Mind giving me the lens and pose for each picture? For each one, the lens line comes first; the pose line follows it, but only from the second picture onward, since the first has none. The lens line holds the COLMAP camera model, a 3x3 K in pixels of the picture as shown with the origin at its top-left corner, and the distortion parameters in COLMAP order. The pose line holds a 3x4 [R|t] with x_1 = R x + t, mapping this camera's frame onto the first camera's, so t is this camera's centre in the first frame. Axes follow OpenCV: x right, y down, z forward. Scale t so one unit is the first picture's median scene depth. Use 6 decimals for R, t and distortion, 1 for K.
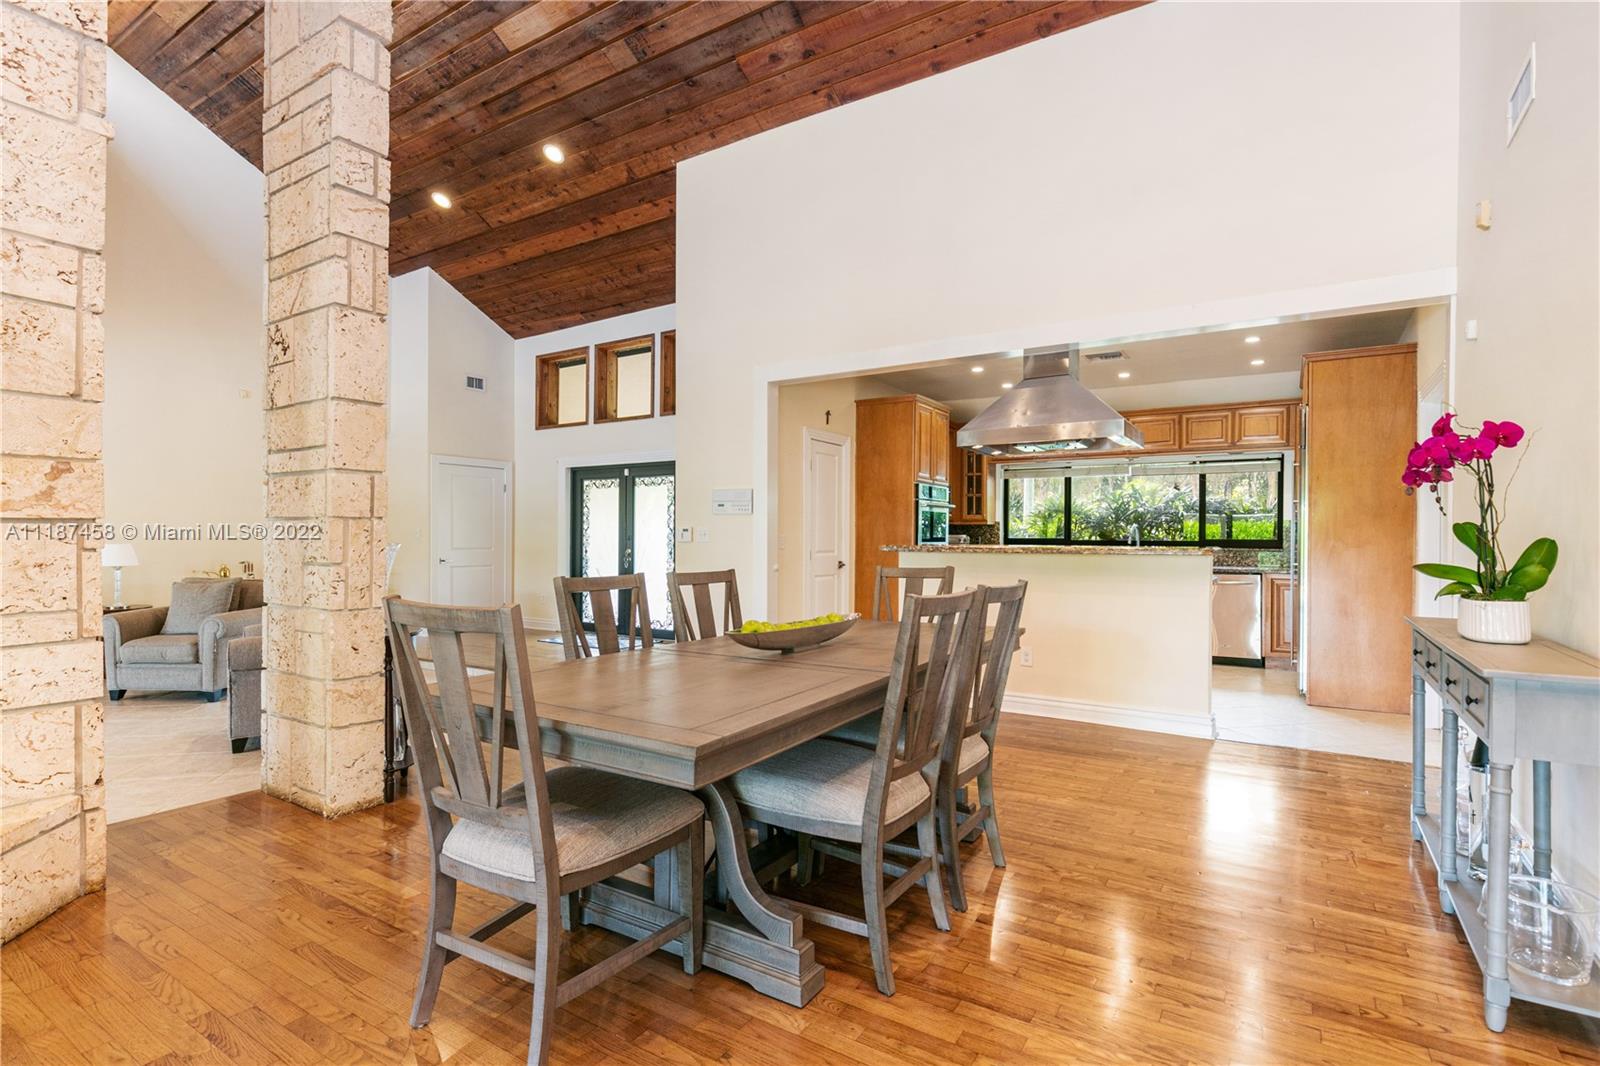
lens RADIAL K [[781.3, 0, 815.0], [0, 781.3, 534.0], [0, 0, 1]] dist [-0.000733, -0.000162]
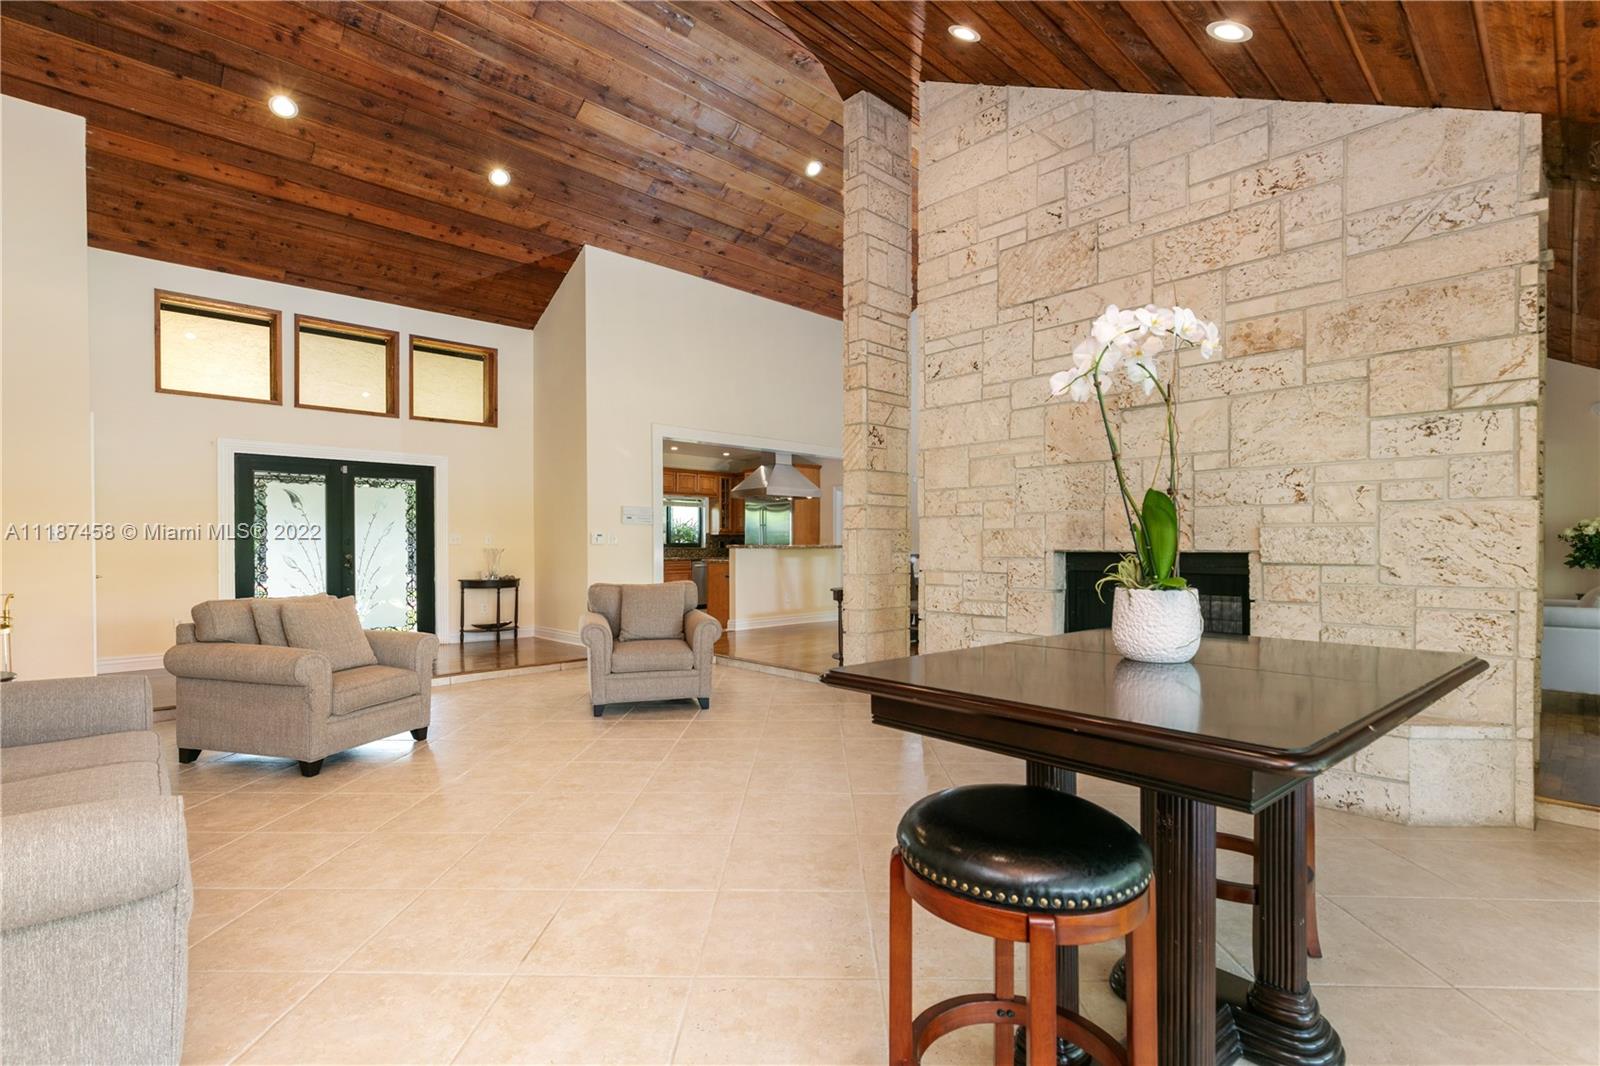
lens RADIAL K [[741.8, 0, 795.3], [0, 741.8, 550.3], [0, 0, 1]] dist [-0.000324, -0.000584]
pose [[0.253945, -0.006434, 0.967197, -1.061561], [-0.001836, 0.999973, 0.007135, 0.008377], [-0.967217, -0.003588, 0.253926, 0.315131]]
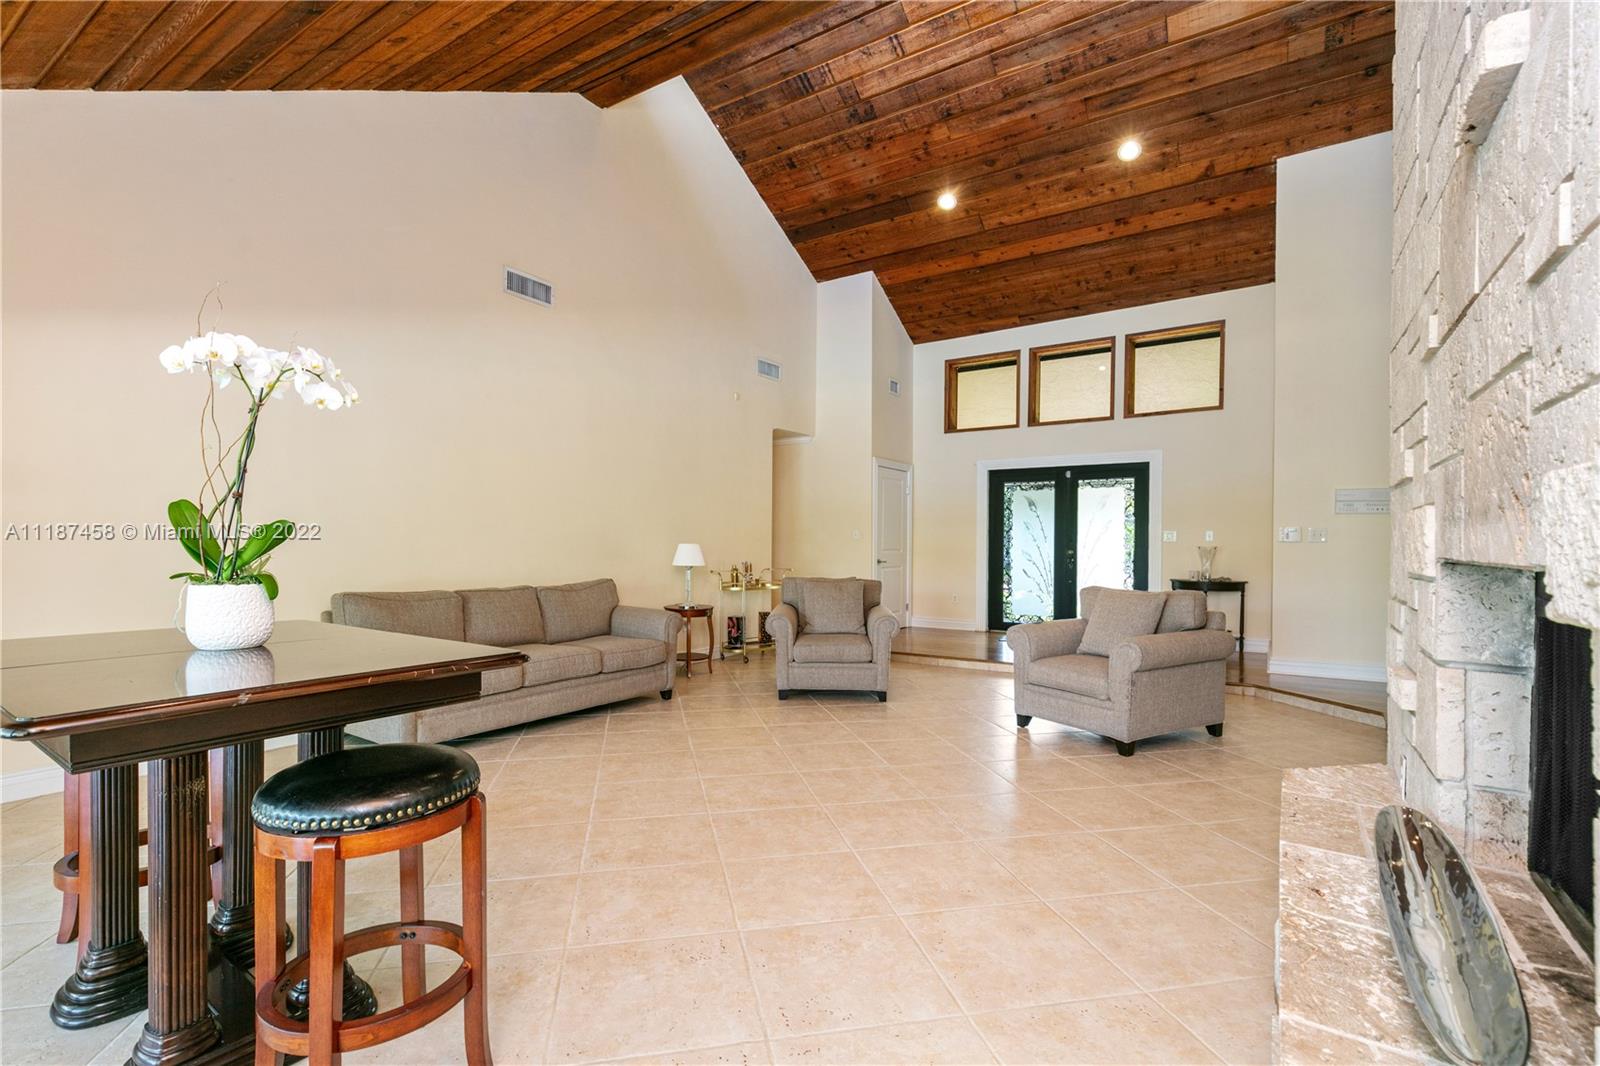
lens RADIAL K [[741.8, 0, 795.3], [0, 741.8, 550.3], [0, 0, 1]] dist [-0.000324, -0.000584]
pose [[0.999682, -0.000118, -0.025203, -0.644773], [0.000494, 0.999889, 0.014891, 0.005191], [0.025199, -0.014899, 0.999571, 0.035496]]
